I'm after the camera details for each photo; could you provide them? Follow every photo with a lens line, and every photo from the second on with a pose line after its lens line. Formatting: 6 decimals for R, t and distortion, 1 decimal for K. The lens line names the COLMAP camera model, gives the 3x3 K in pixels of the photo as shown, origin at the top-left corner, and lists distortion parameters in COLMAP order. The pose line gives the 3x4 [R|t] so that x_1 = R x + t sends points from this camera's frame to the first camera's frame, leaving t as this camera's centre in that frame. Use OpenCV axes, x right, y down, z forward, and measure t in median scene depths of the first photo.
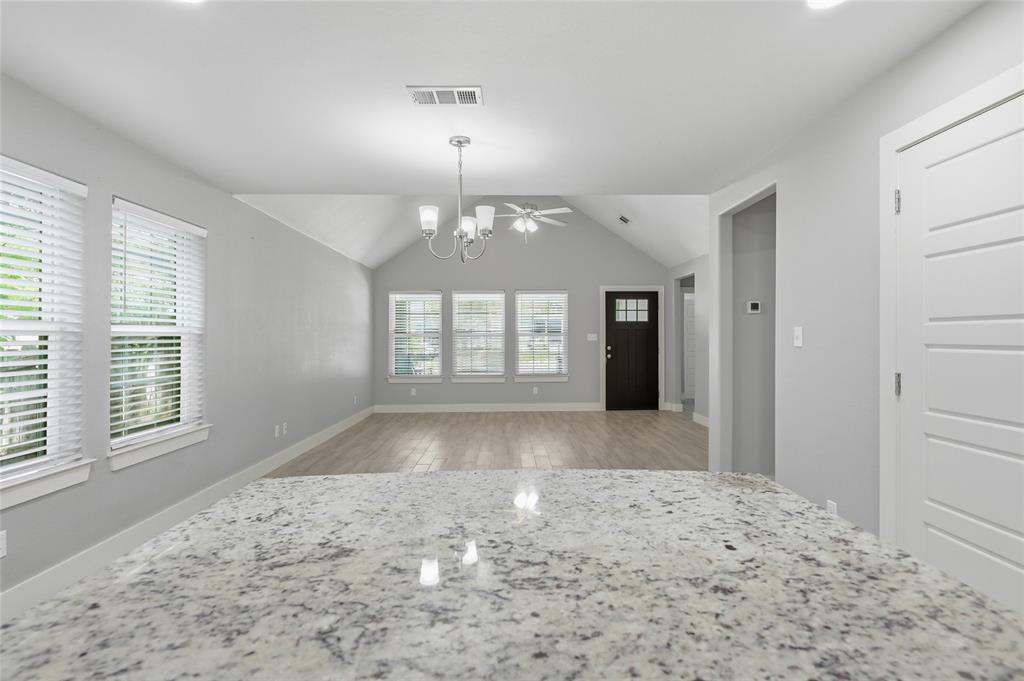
lens RADIAL K [[496.8, 0, 512.7], [0, 496.8, 338.4], [0, 0, 1]] dist [0.001484, -0.001201]
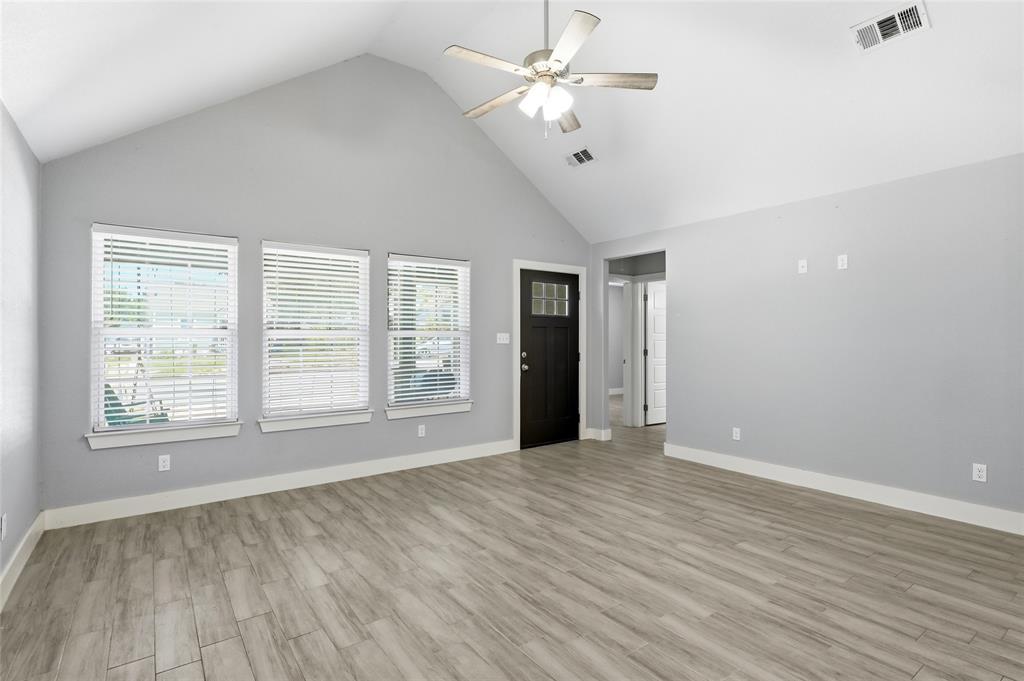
lens RADIAL K [[496.8, 0, 513.9], [0, 496.8, 337.0], [0, 0, 1]] dist [0.001484, -0.001201]
pose [[0.824532, 0.003706, 0.565804, -0.192689], [0.001706, 0.999958, -0.009036, 0.001816], [-0.565813, 0.008416, 0.824490, 0.462418]]
